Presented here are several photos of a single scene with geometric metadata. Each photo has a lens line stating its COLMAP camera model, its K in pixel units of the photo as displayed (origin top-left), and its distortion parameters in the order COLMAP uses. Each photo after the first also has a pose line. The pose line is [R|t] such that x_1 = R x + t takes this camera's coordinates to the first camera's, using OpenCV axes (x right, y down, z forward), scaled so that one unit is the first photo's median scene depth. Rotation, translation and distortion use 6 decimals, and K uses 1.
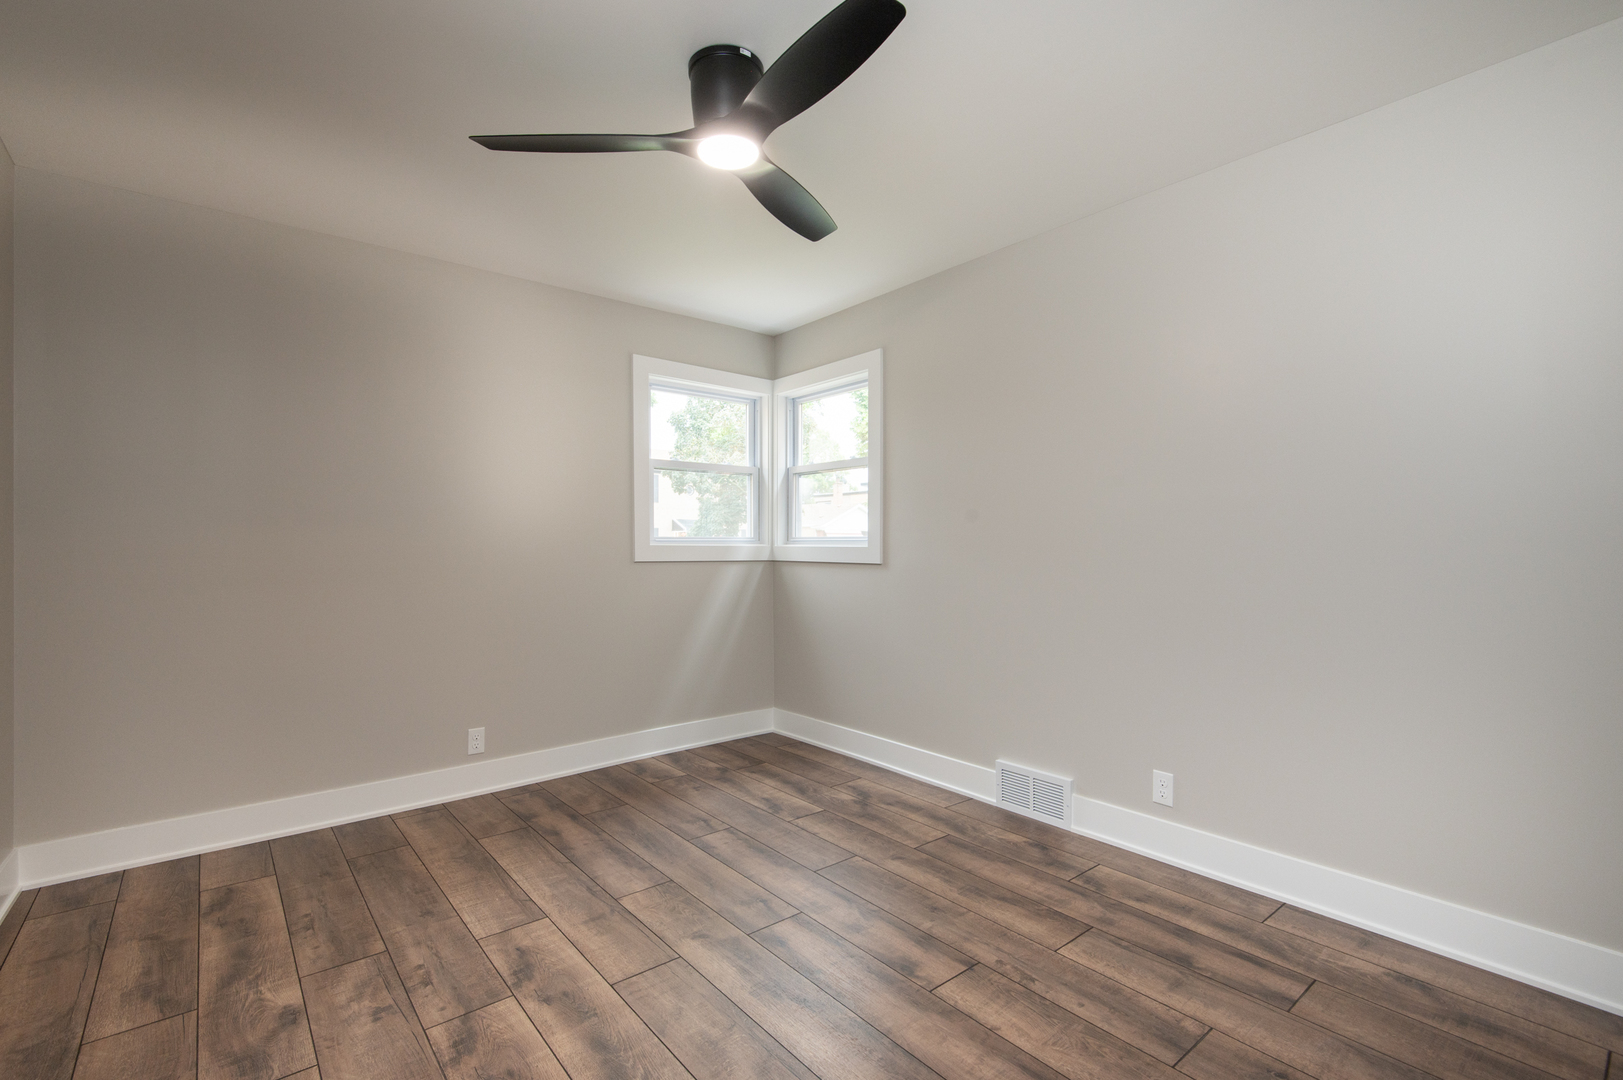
lens RADIAL K [[739.6, 0, 809.6], [0, 739.6, 531.2], [0, 0, 1]] dist [0.001551, -0.000686]
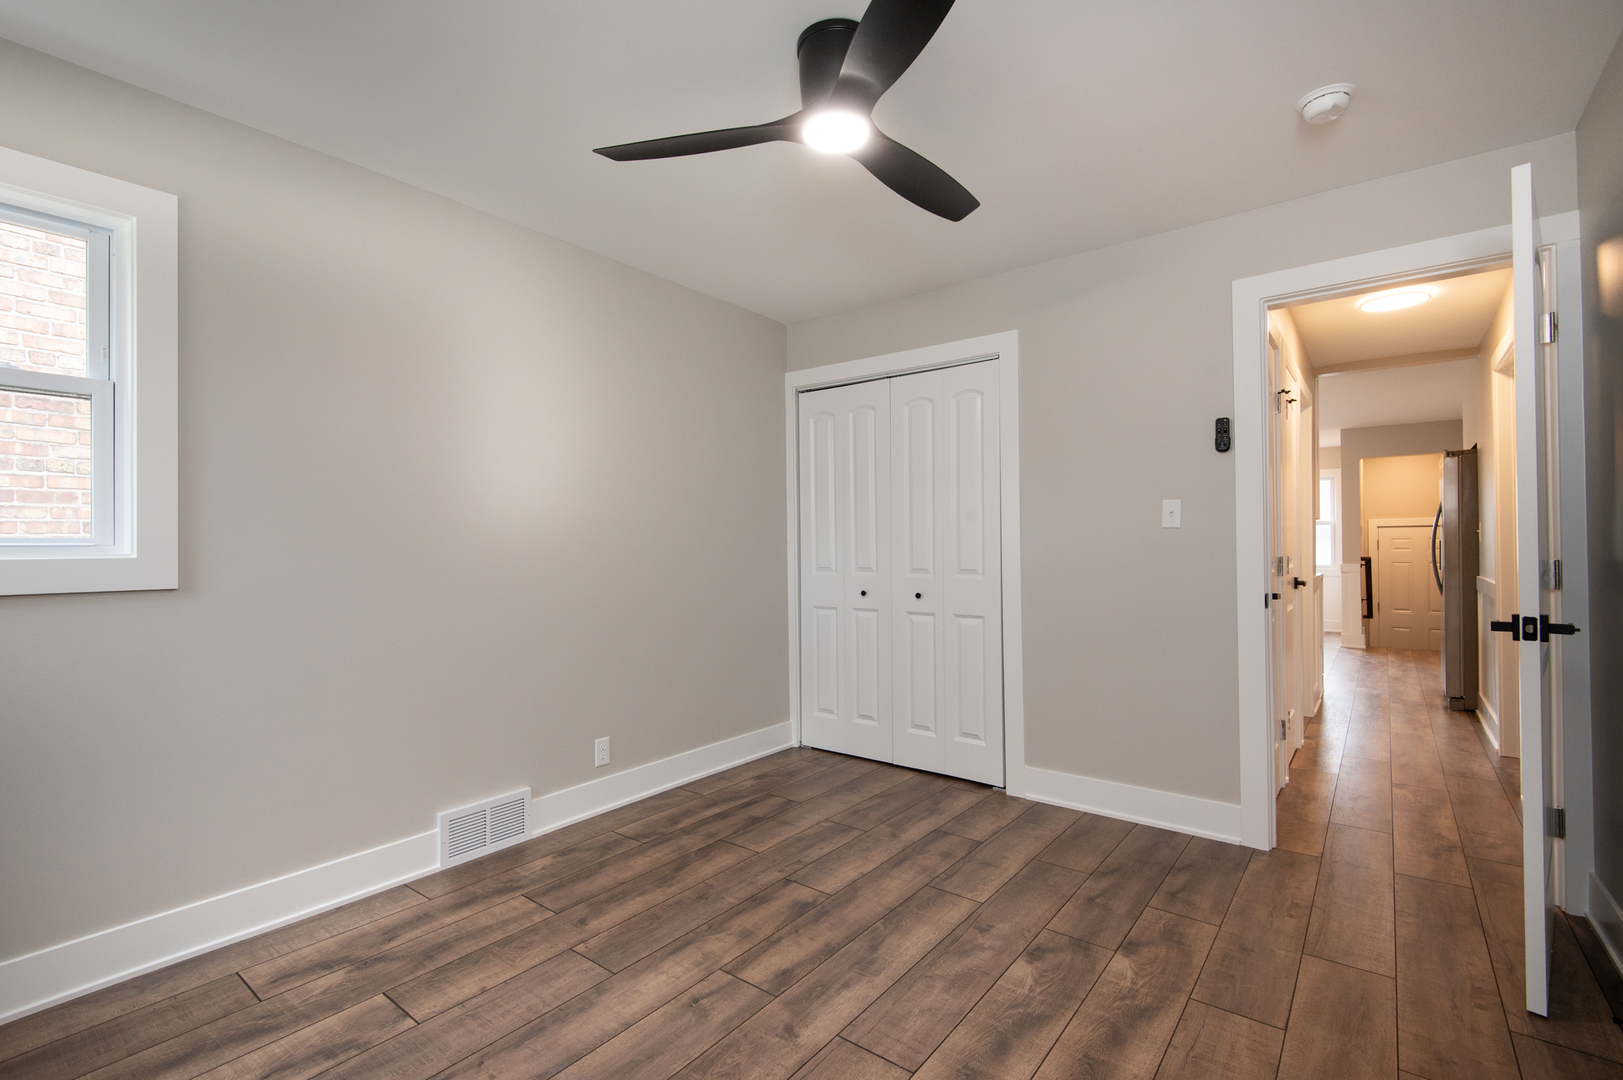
lens RADIAL K [[726.2, 0, 811.5], [0, 726.2, 540.0], [0, 0, 1]] dist [0.000228, -0.000569]
pose [[-0.208865, 0.003814, 0.977937, -0.842194], [0.000396, 0.999993, -0.003816, 0.008822], [-0.977944, -0.000409, -0.208865, 1.028986]]
